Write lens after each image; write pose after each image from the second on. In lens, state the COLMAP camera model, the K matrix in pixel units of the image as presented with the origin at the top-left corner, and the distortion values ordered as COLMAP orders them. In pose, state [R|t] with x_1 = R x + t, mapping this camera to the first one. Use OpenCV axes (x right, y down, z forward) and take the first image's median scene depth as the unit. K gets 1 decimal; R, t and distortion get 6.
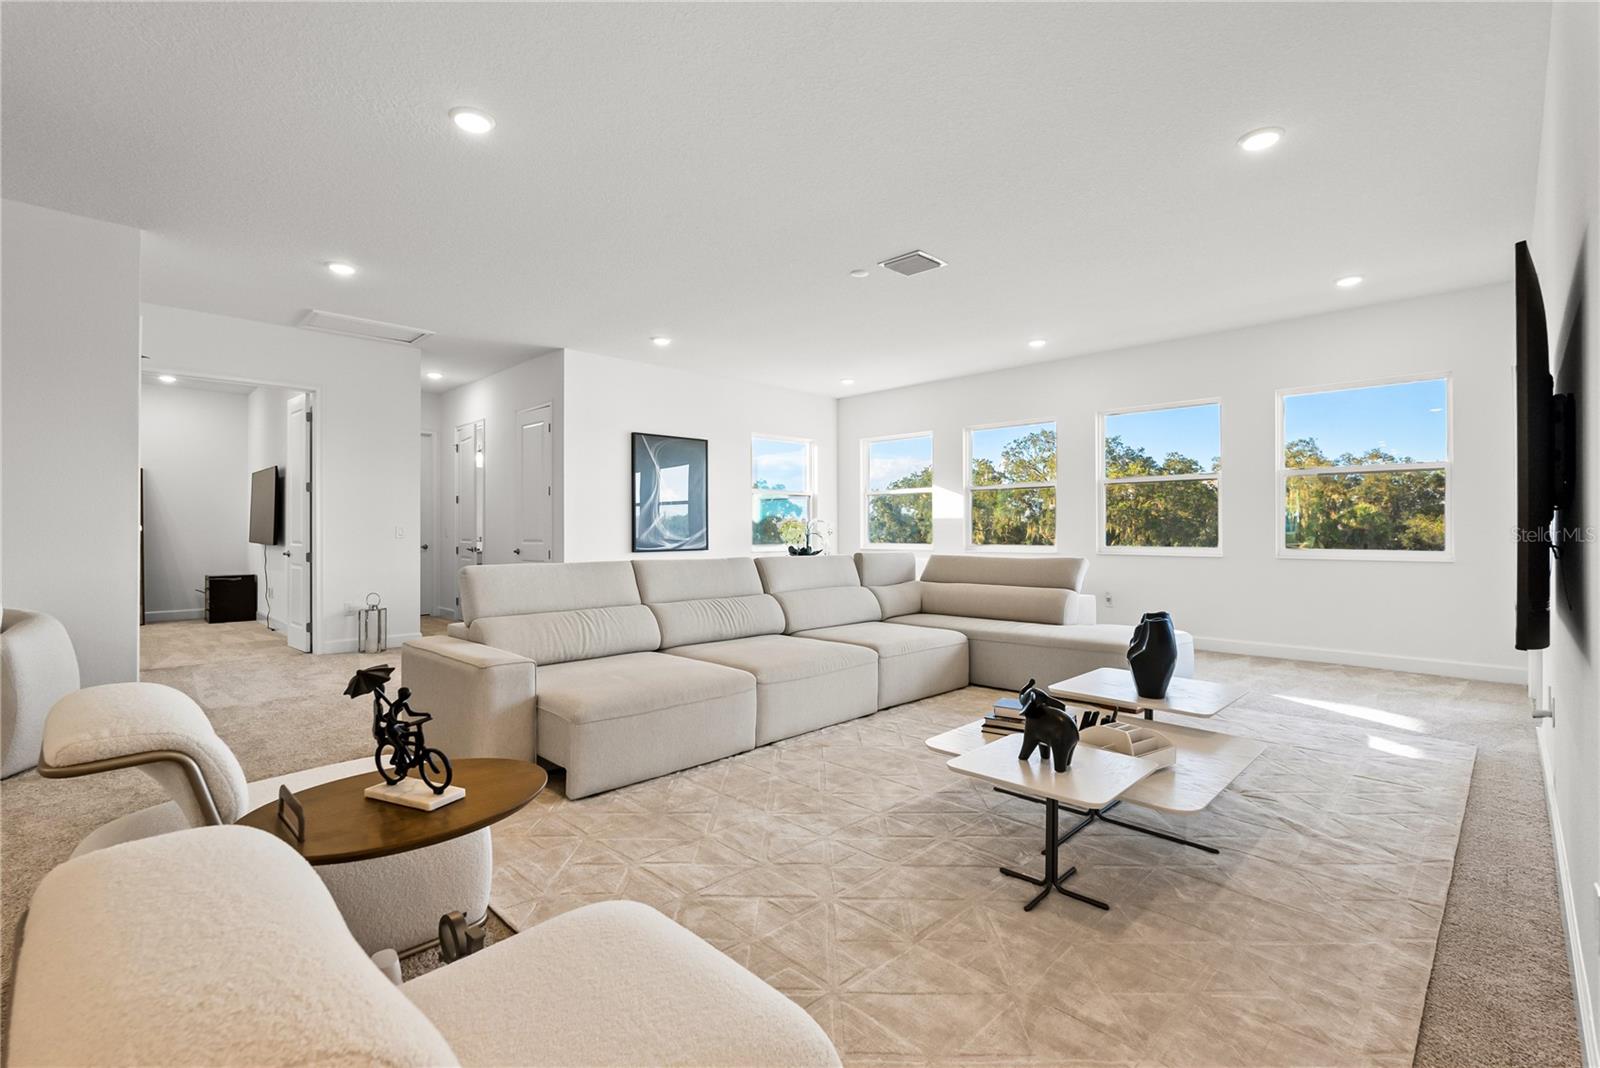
lens RADIAL K [[723.2, 0, 804.1], [0, 723.2, 523.5], [0, 0, 1]] dist [-0.007697, 0.000426]
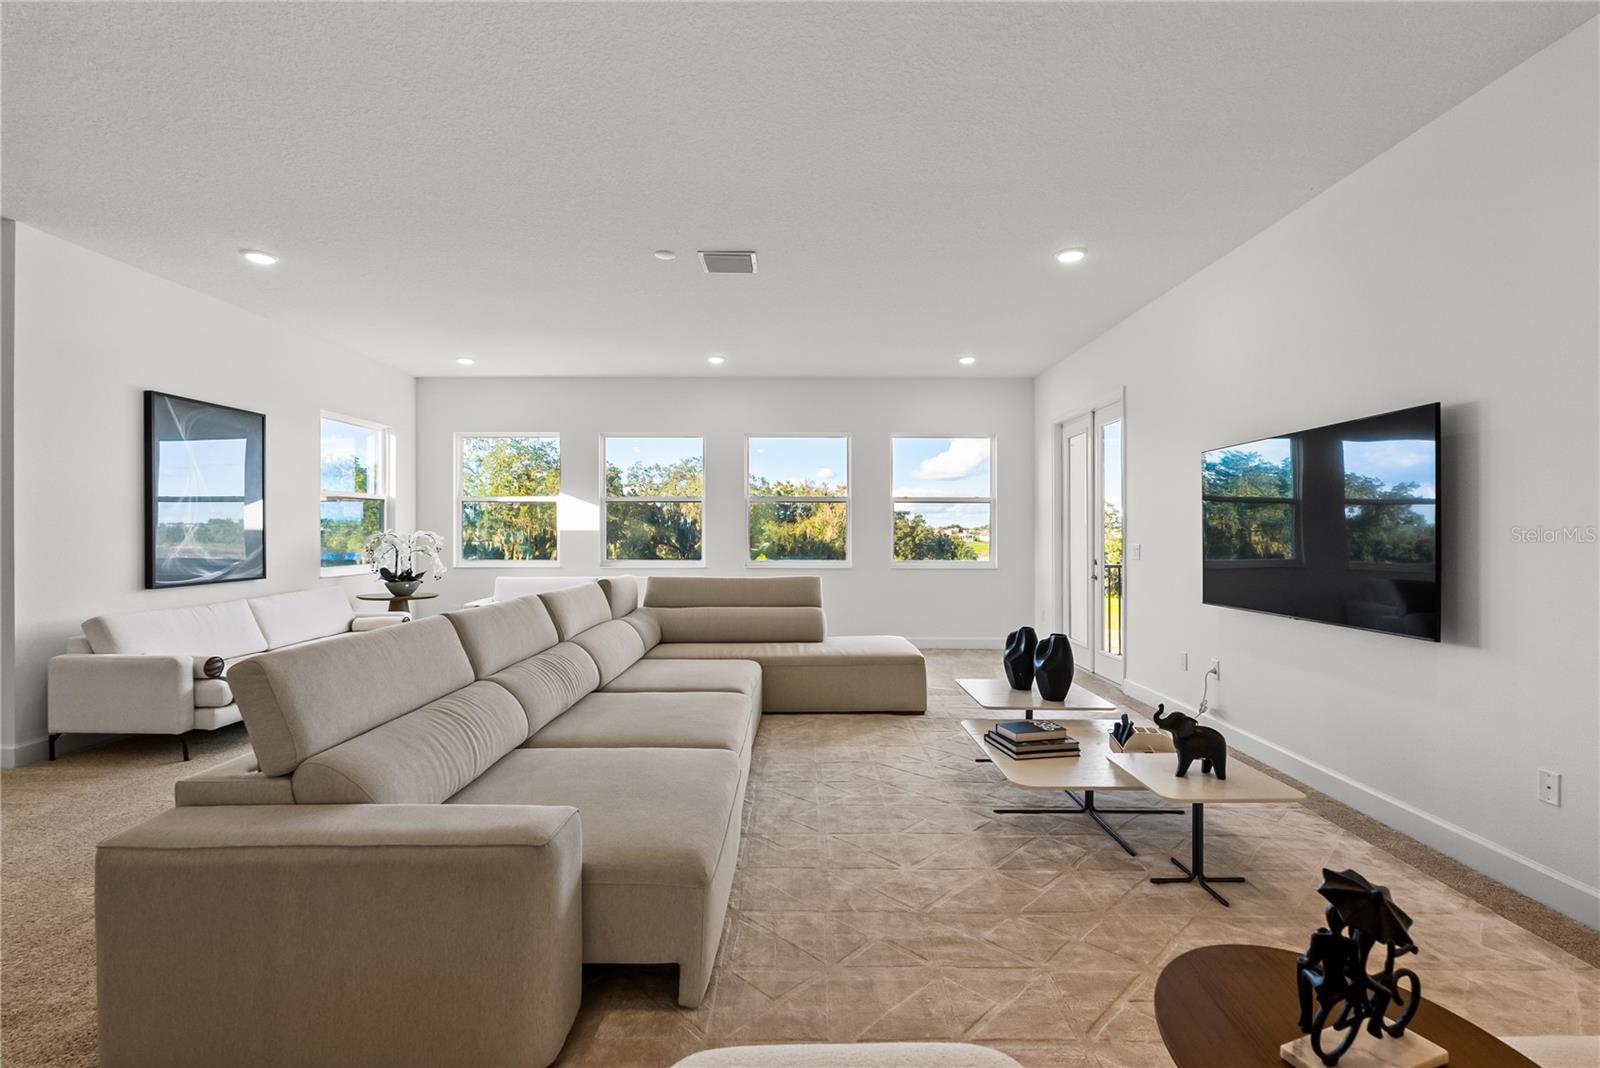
lens RADIAL K [[723.2, 0, 804.1], [0, 723.2, 523.5], [0, 0, 1]] dist [-0.007697, 0.000426]
pose [[0.704587, 0.009924, 0.709548, -0.307734], [-0.009054, 0.999947, -0.004994, -0.019081], [-0.709560, -0.002905, 0.704639, 0.209499]]
